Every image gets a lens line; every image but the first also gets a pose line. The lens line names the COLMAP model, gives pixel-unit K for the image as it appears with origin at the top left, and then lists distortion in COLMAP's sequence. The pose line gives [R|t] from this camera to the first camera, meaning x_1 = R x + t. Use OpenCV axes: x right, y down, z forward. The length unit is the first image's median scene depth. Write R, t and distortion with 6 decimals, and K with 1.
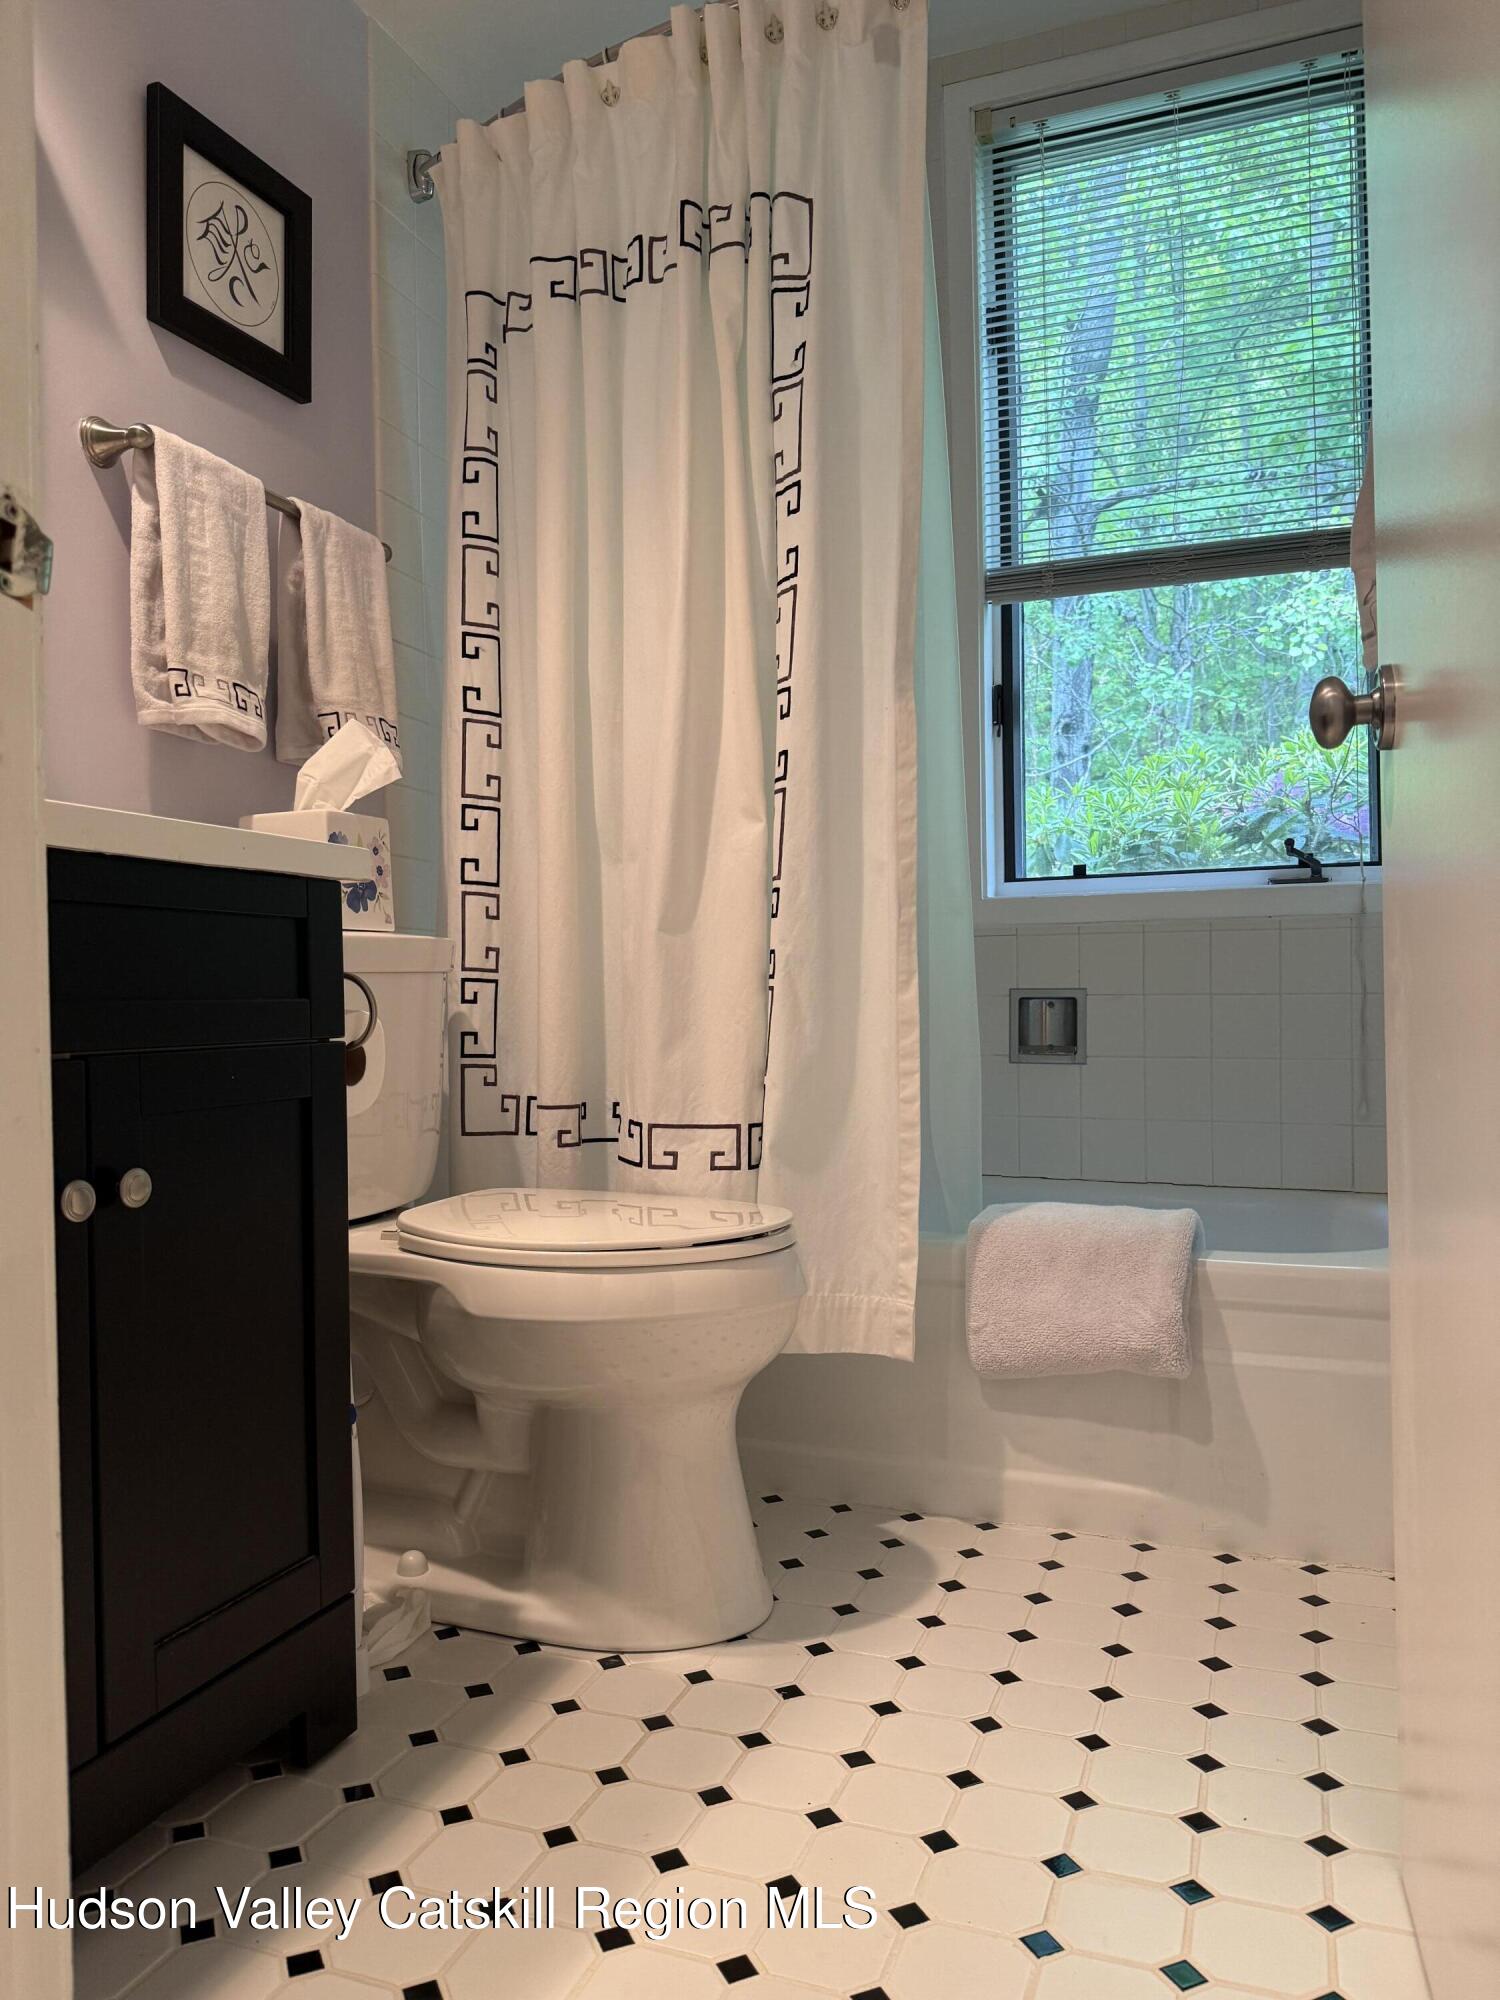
lens RADIAL K [[1420.3, 0, 750.0], [0, 1420.3, 1000.0], [0, 0, 1]] dist [0.126468, -0.220666]
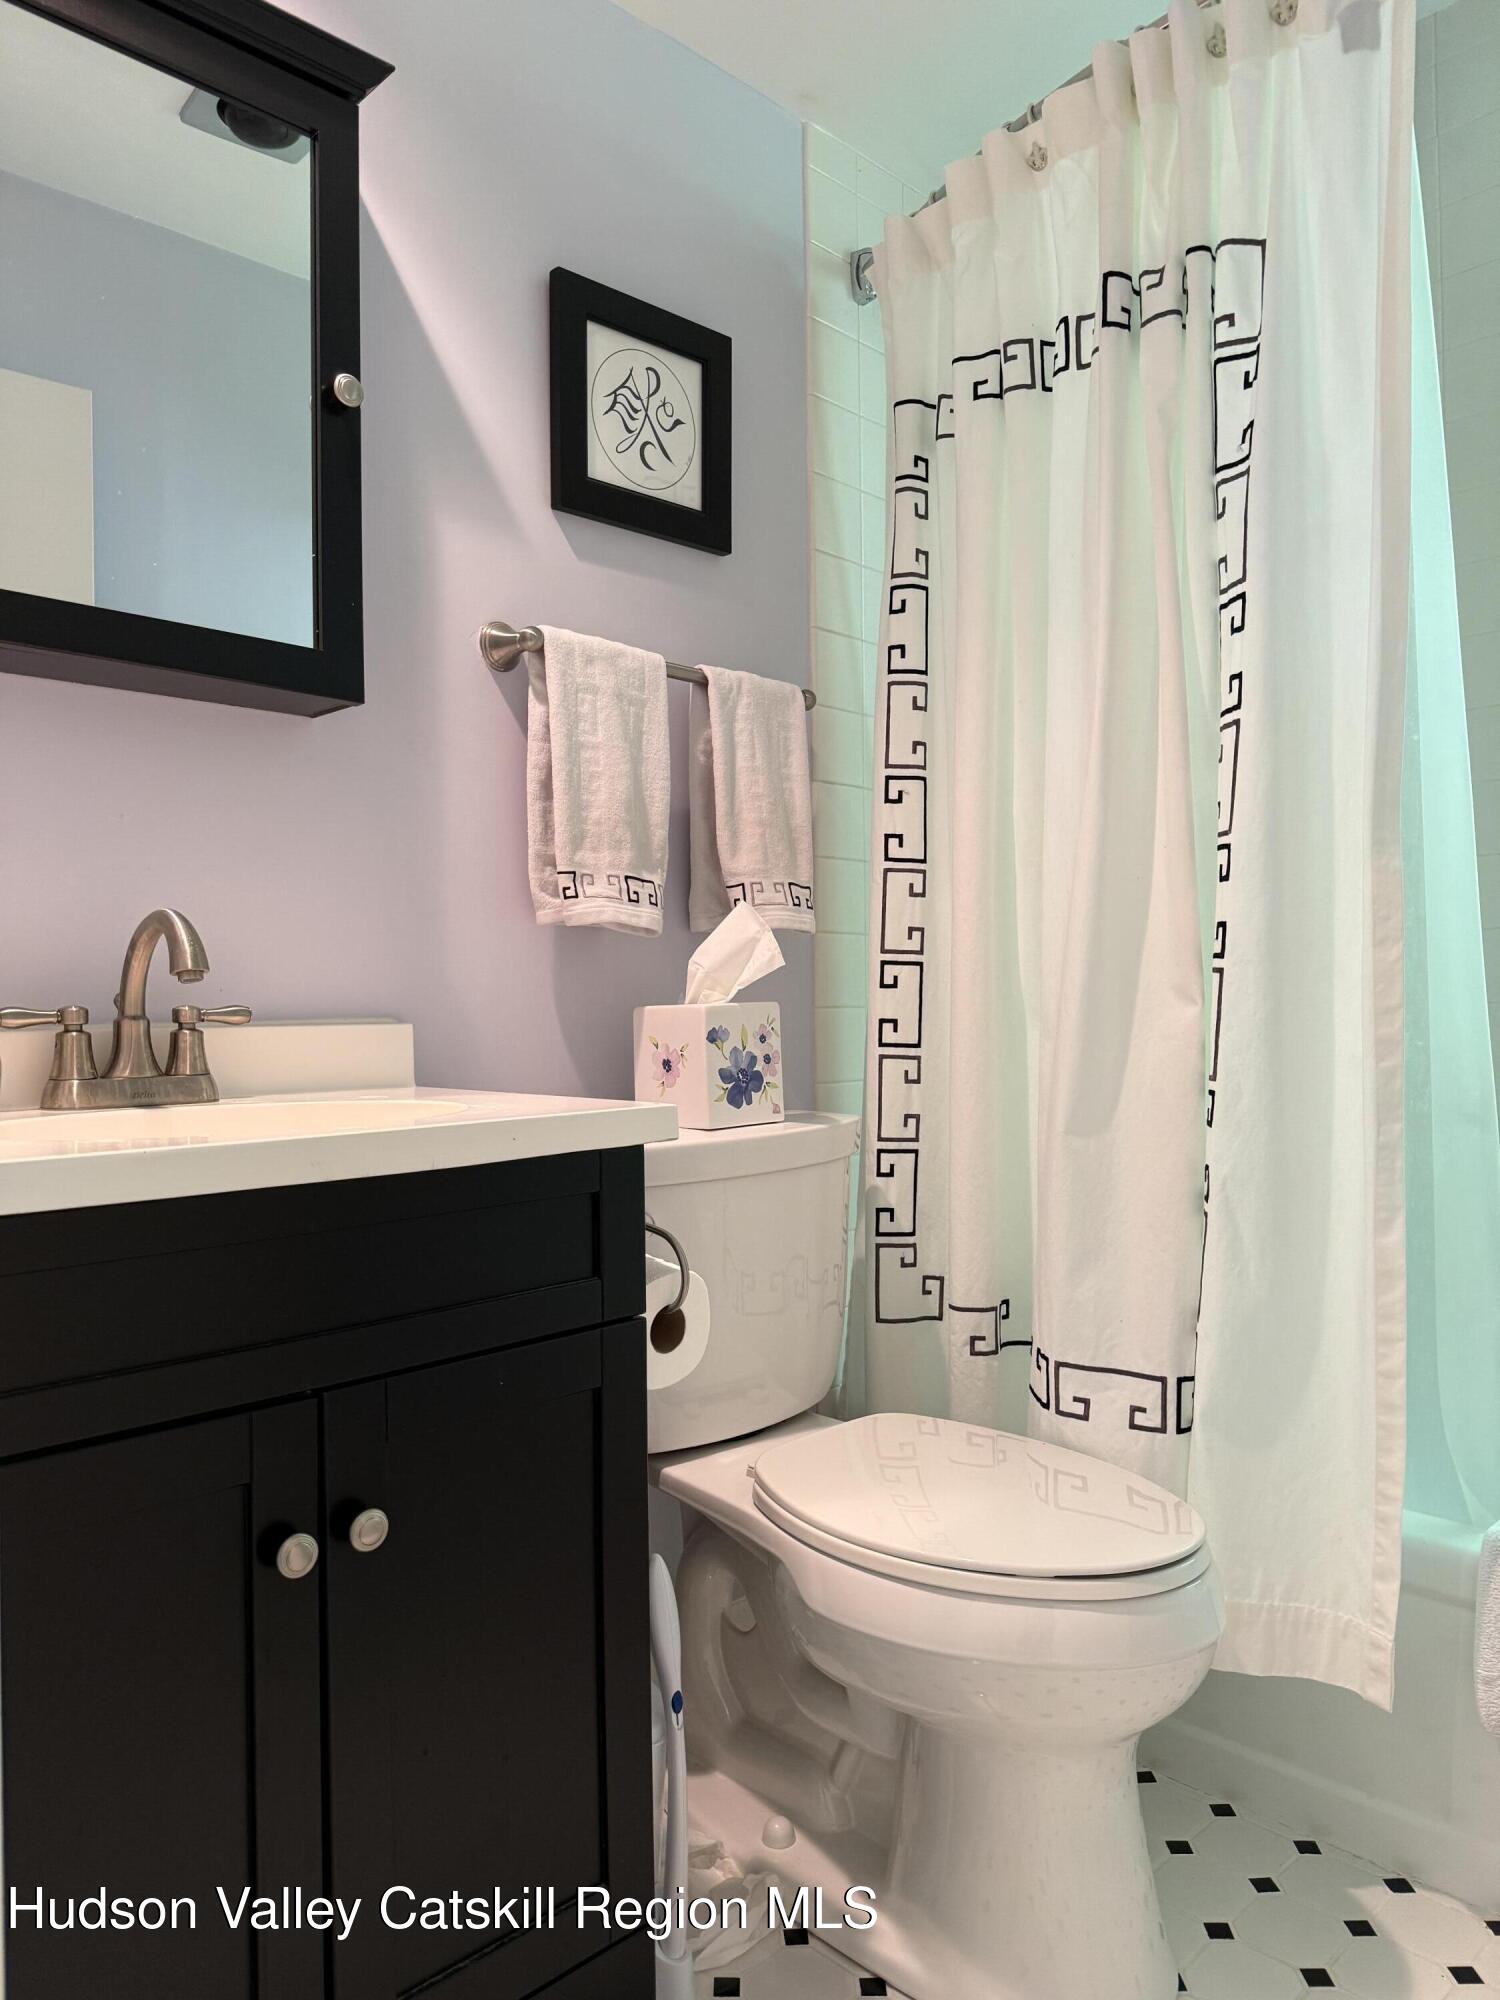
lens RADIAL K [[1397.2, 0, 750.0], [0, 1397.2, 1000.0], [0, 0, 1]] dist [0.094224, -0.136489]
pose [[0.910204, 0.007083, -0.414099, 0.110650], [-0.001316, 0.999898, 0.014210, -0.140659], [0.414157, -0.012389, 0.910121, 0.156272]]
